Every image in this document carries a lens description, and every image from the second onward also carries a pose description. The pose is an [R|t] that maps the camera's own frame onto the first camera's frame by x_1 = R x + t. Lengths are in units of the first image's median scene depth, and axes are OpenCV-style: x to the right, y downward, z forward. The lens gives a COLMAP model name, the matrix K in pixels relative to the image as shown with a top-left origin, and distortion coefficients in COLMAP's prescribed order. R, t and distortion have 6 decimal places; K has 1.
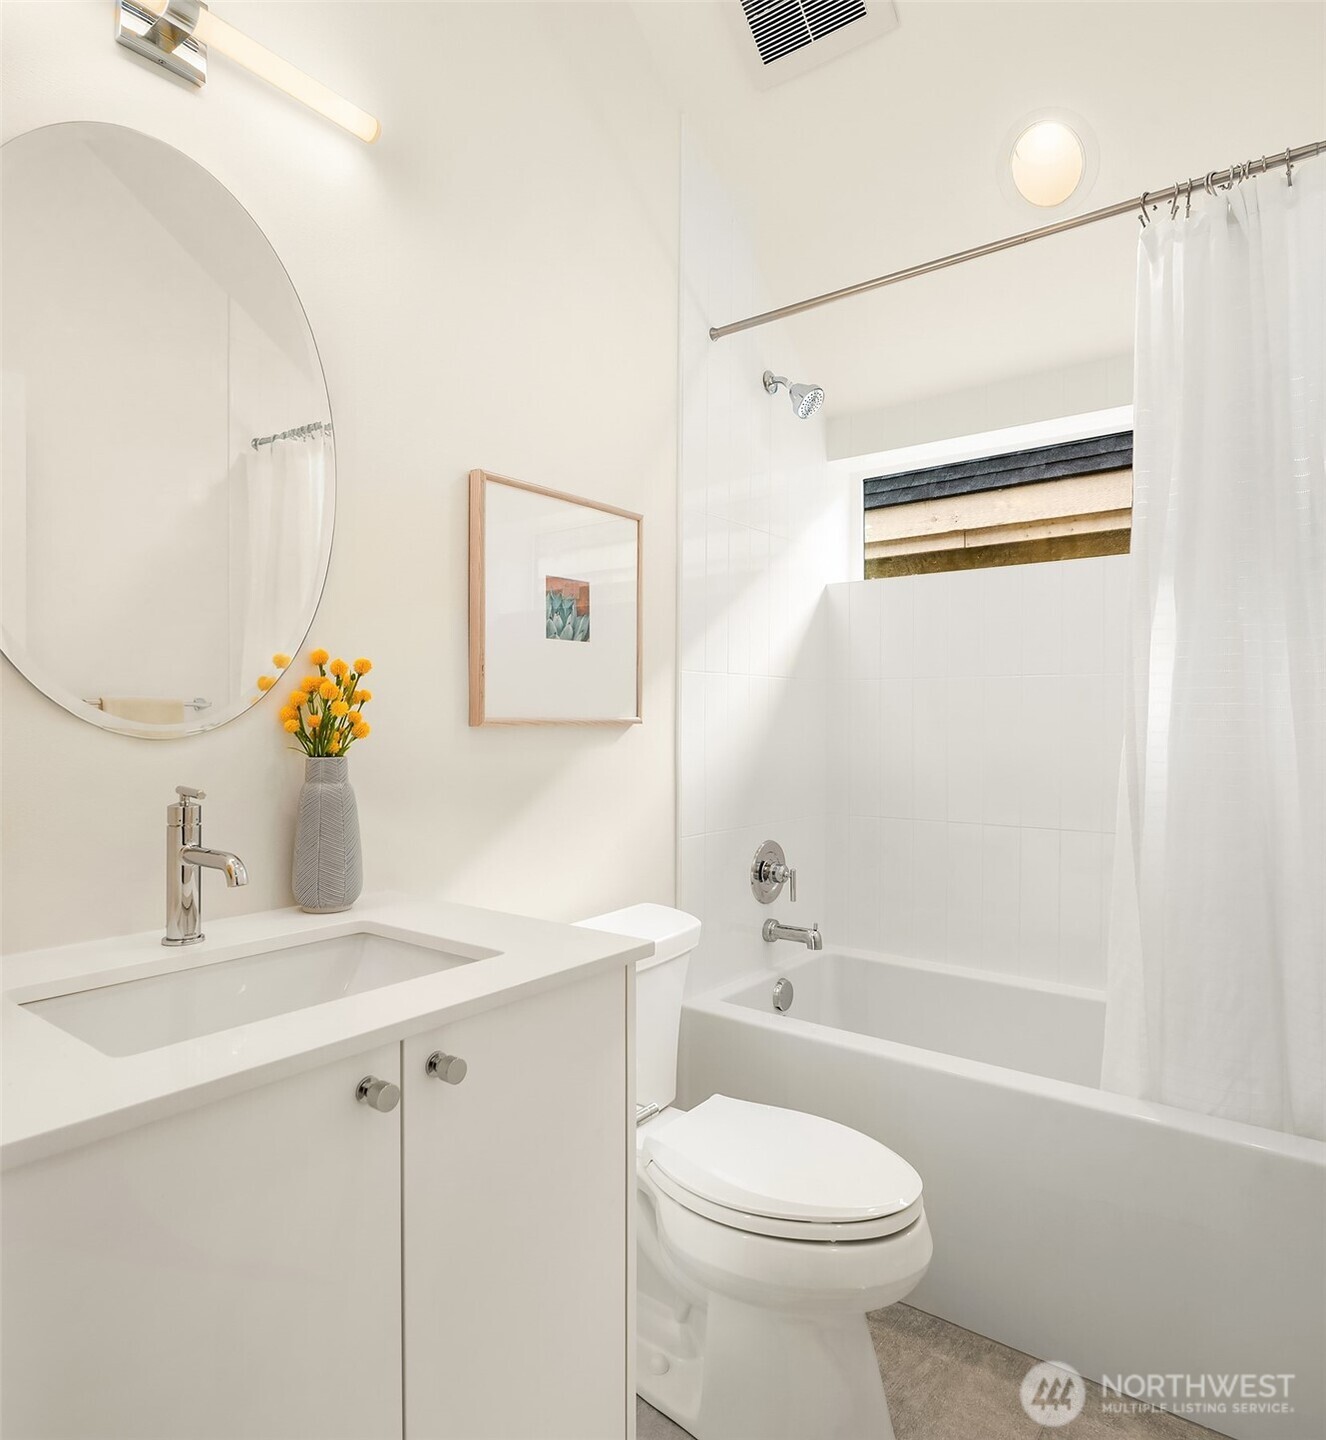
lens RADIAL K [[925.0, 0, 663.0], [0, 925.0, 720.0], [0, 0, 1]] dist [0.001650, 0.005016]
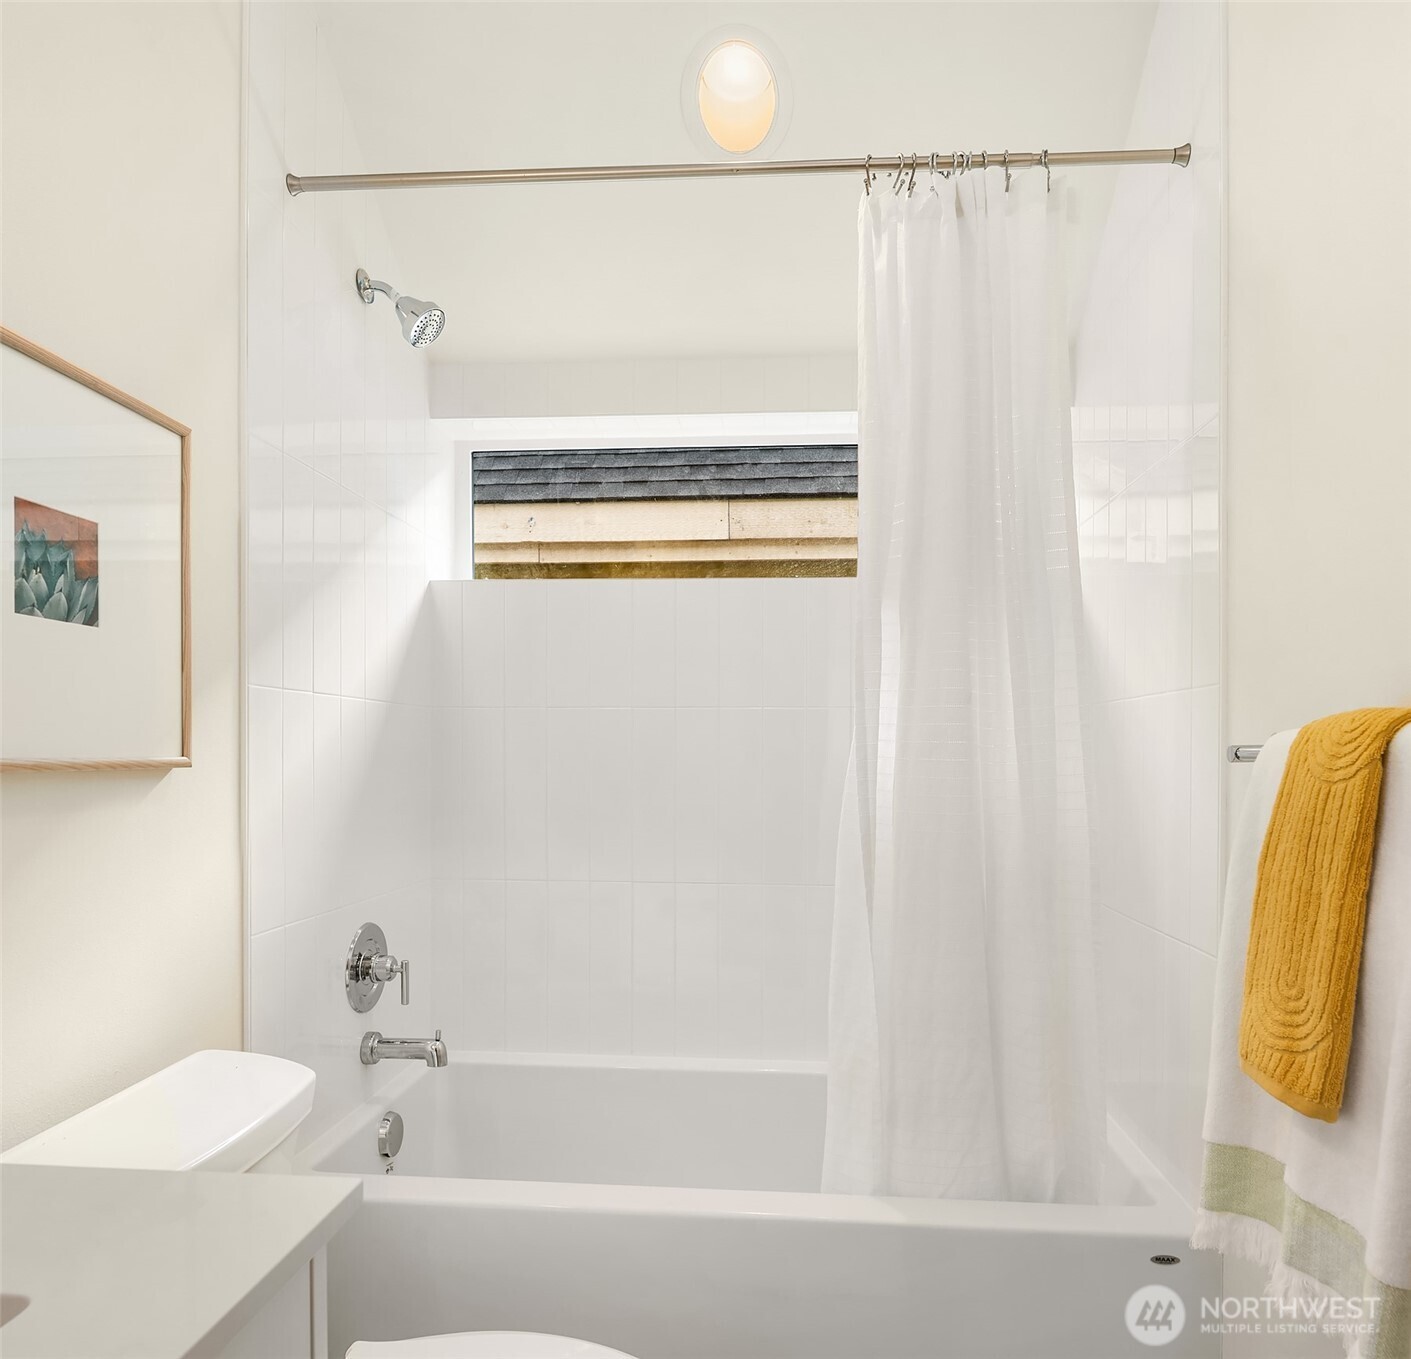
lens RADIAL K [[941.3, 0, 705.7], [0, 941.3, 765.2], [0, 0, 1]] dist [0.057005, -0.058873]
pose [[0.832992, -0.006032, 0.553252, -0.088853], [-0.002909, 0.999879, 0.015282, -0.007889], [-0.553277, -0.014339, 0.832874, 0.277894]]
